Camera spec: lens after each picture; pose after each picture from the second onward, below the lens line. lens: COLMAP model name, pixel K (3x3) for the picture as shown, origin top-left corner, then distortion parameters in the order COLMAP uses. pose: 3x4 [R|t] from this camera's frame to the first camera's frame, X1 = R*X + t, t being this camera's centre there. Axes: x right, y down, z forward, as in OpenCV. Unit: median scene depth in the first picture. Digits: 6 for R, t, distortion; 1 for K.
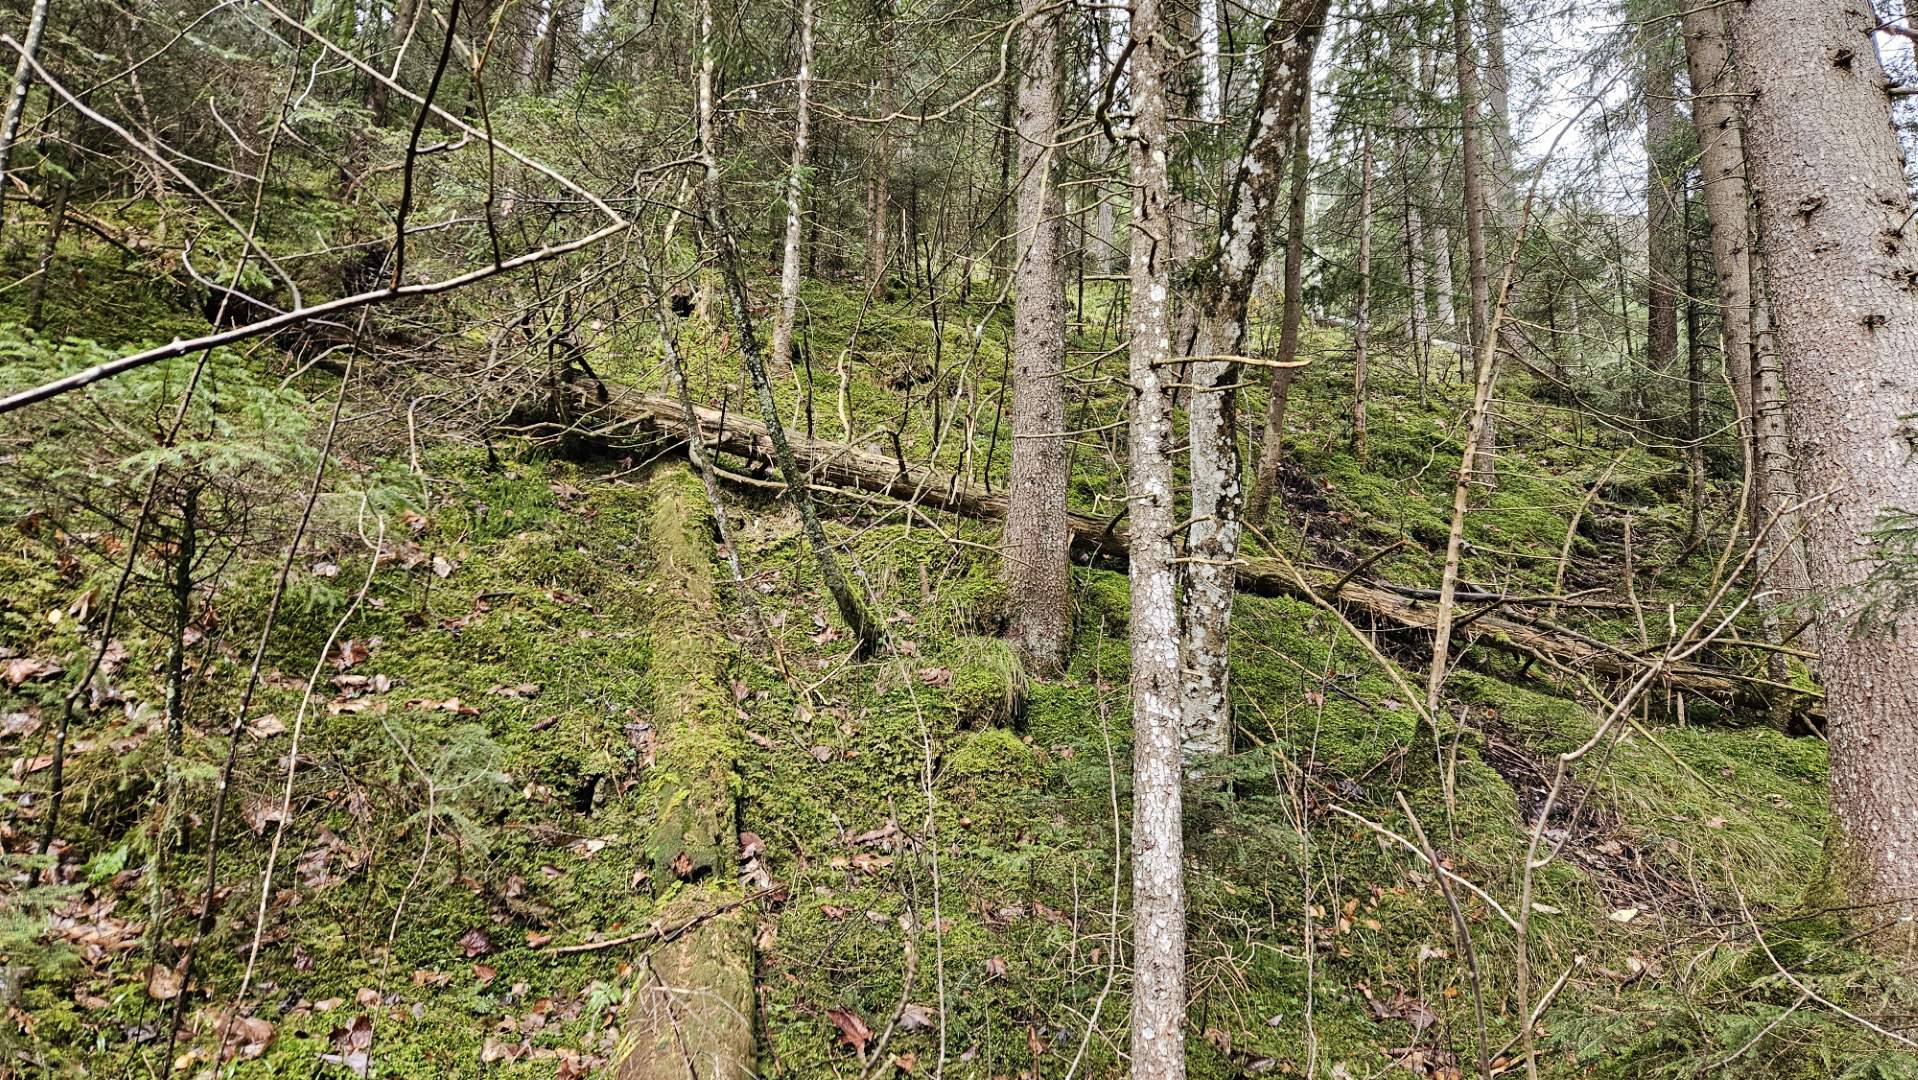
lens RADIAL K [[1299.7, 0, 966.2], [0, 1299.7, 537.6], [0, 0, 1]] dist [0.088739, -0.101847]
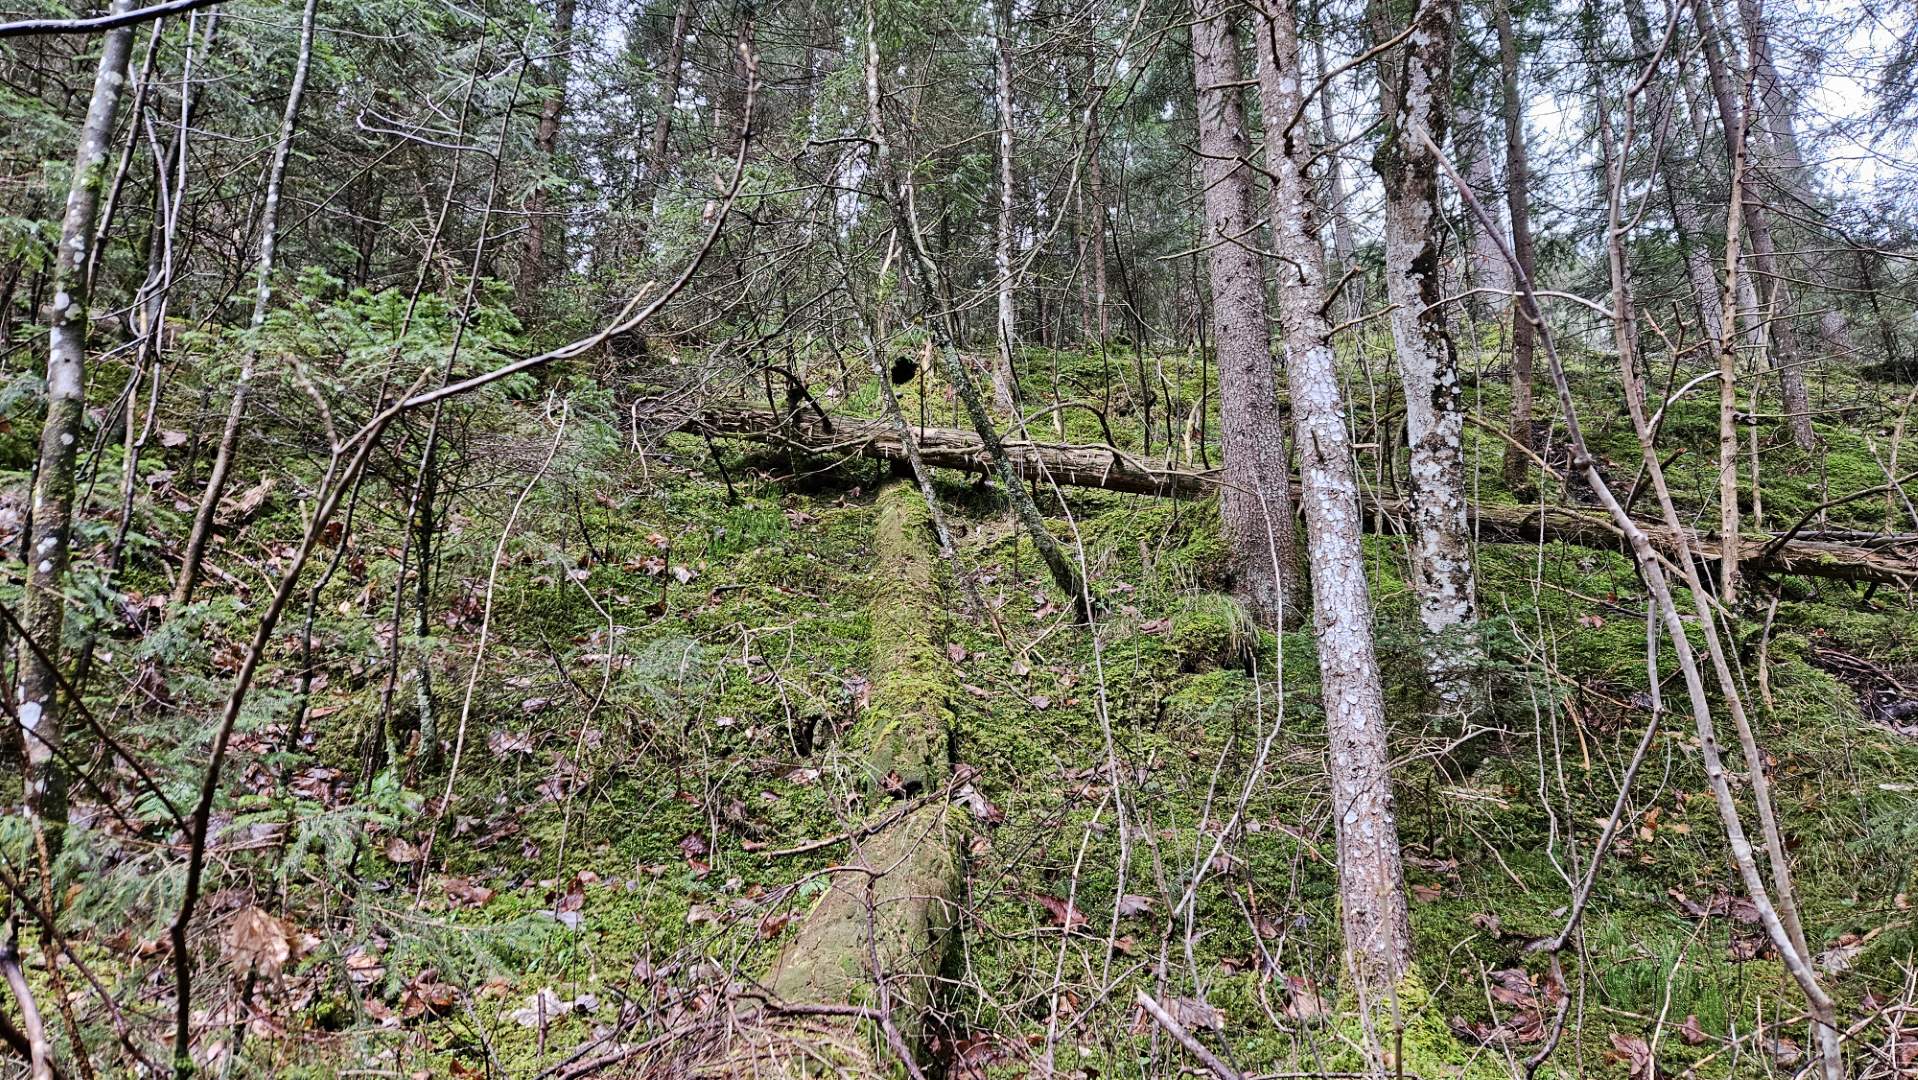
lens RADIAL K [[1299.7, 0, 966.2], [0, 1299.7, 537.6], [0, 0, 1]] dist [0.088739, -0.101847]
pose [[0.969832, -0.115591, -0.214628, 0.060903], [0.087187, 0.986669, -0.137416, 0.178695], [0.227651, 0.114558, 0.966981, 0.031268]]
